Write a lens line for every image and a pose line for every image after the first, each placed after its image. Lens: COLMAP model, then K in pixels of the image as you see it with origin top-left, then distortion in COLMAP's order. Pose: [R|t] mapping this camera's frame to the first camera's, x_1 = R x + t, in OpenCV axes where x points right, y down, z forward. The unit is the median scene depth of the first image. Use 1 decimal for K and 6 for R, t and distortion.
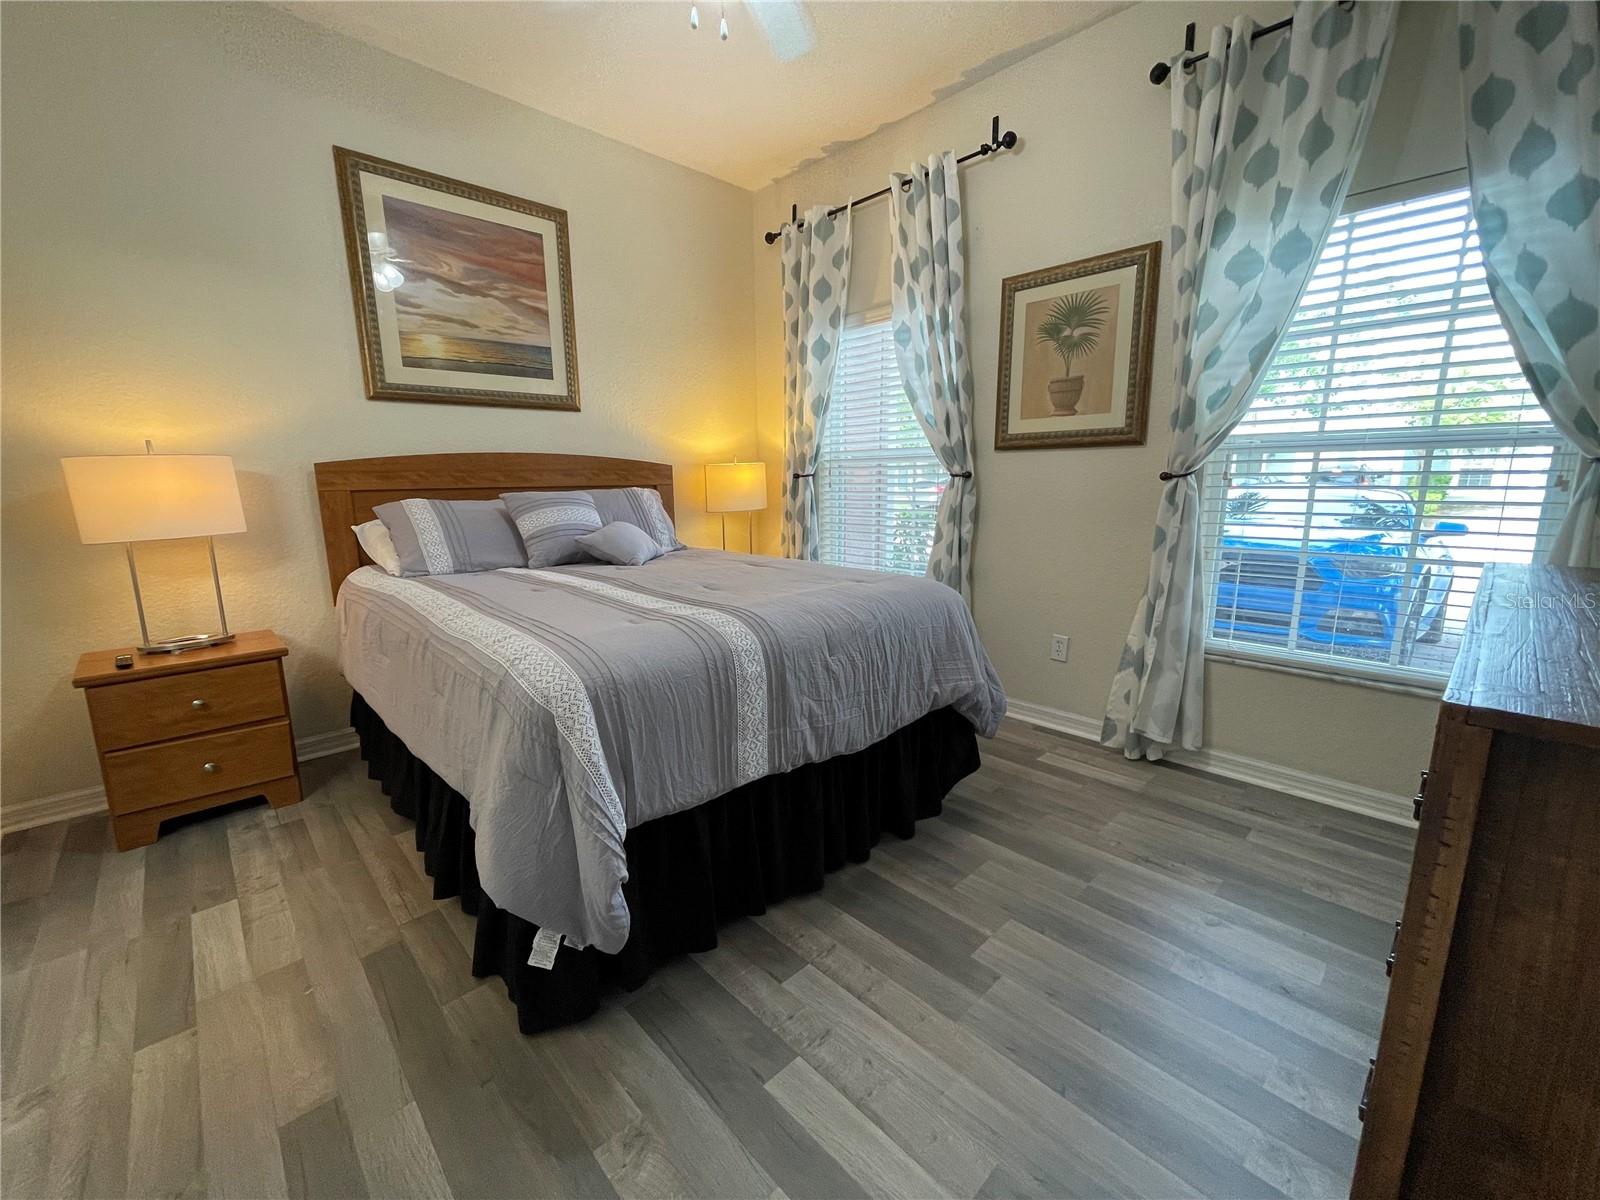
lens RADIAL K [[642.2, 0, 795.4], [0, 642.2, 595.2], [0, 0, 1]] dist [-0.003729, -0.000314]
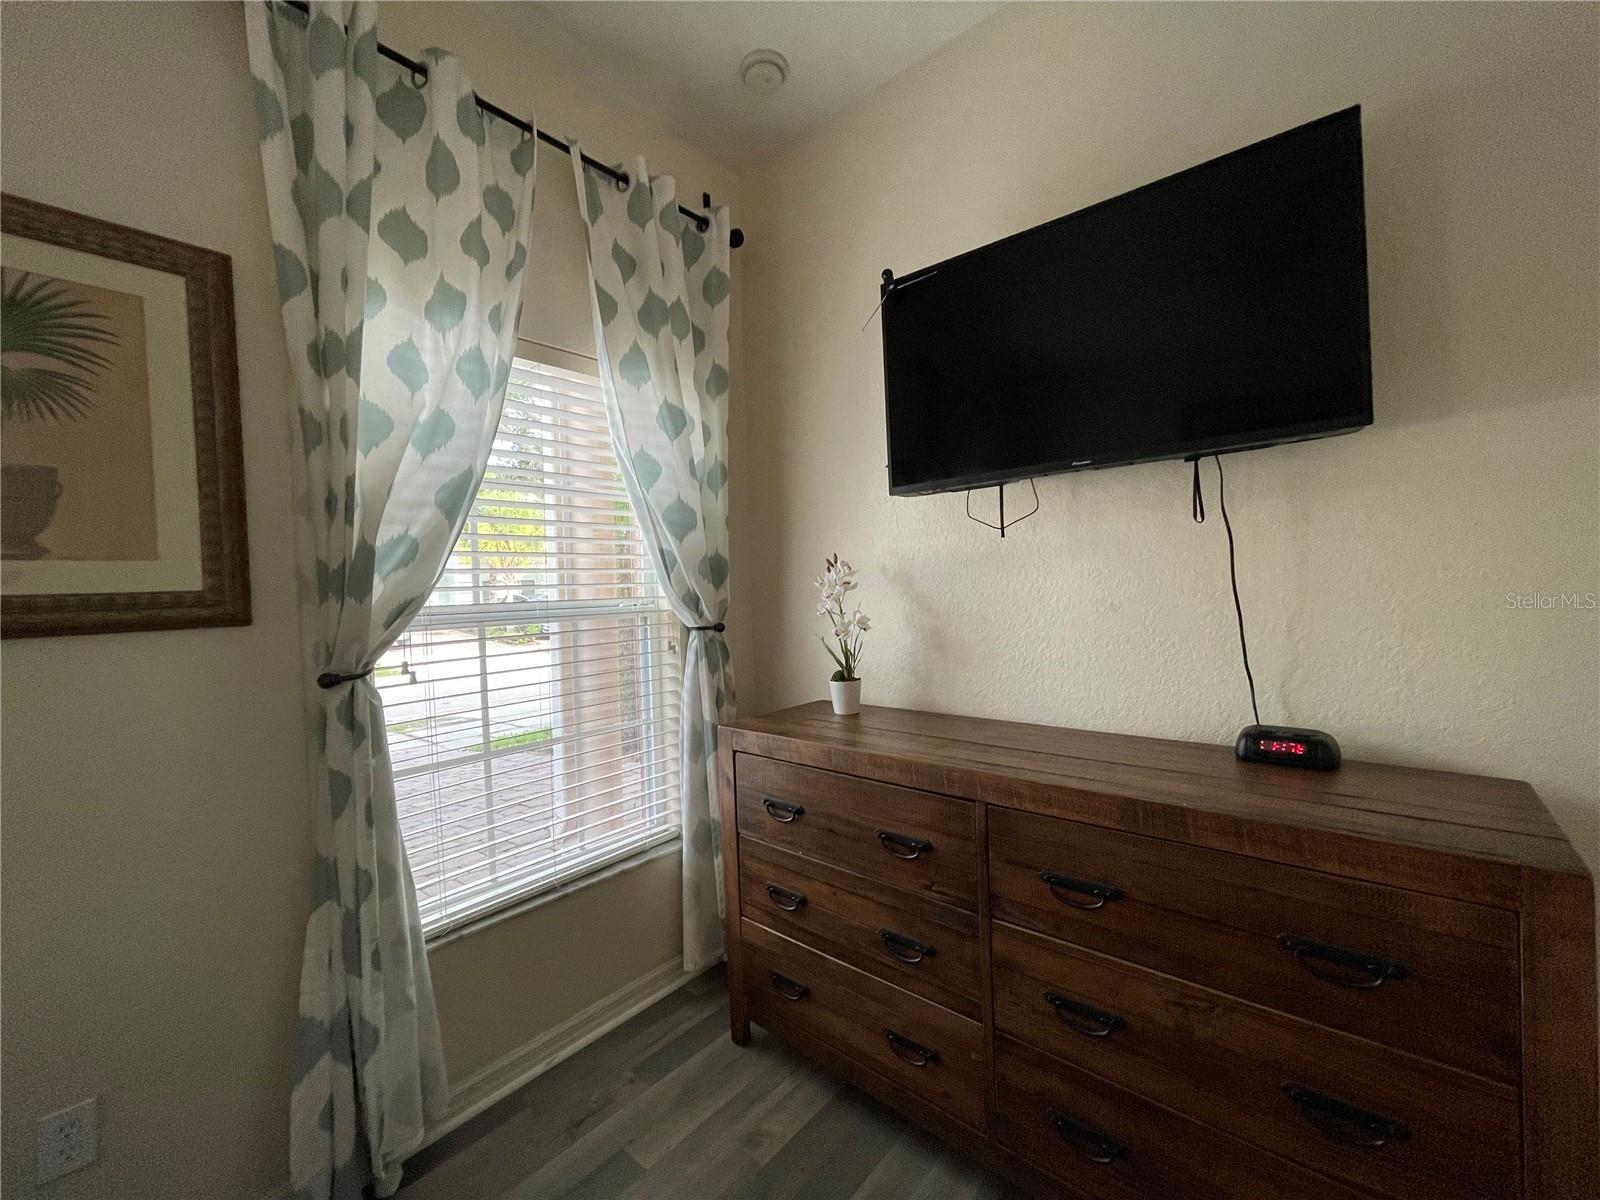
lens RADIAL K [[642.2, 0, 795.4], [0, 642.2, 595.2], [0, 0, 1]] dist [-0.003729, -0.000314]
pose [[-0.100282, -0.000104, 0.994959, -0.015111], [0.211961, 0.977042, 0.021465, -0.193696], [-0.972119, 0.213045, -0.097958, 0.681960]]
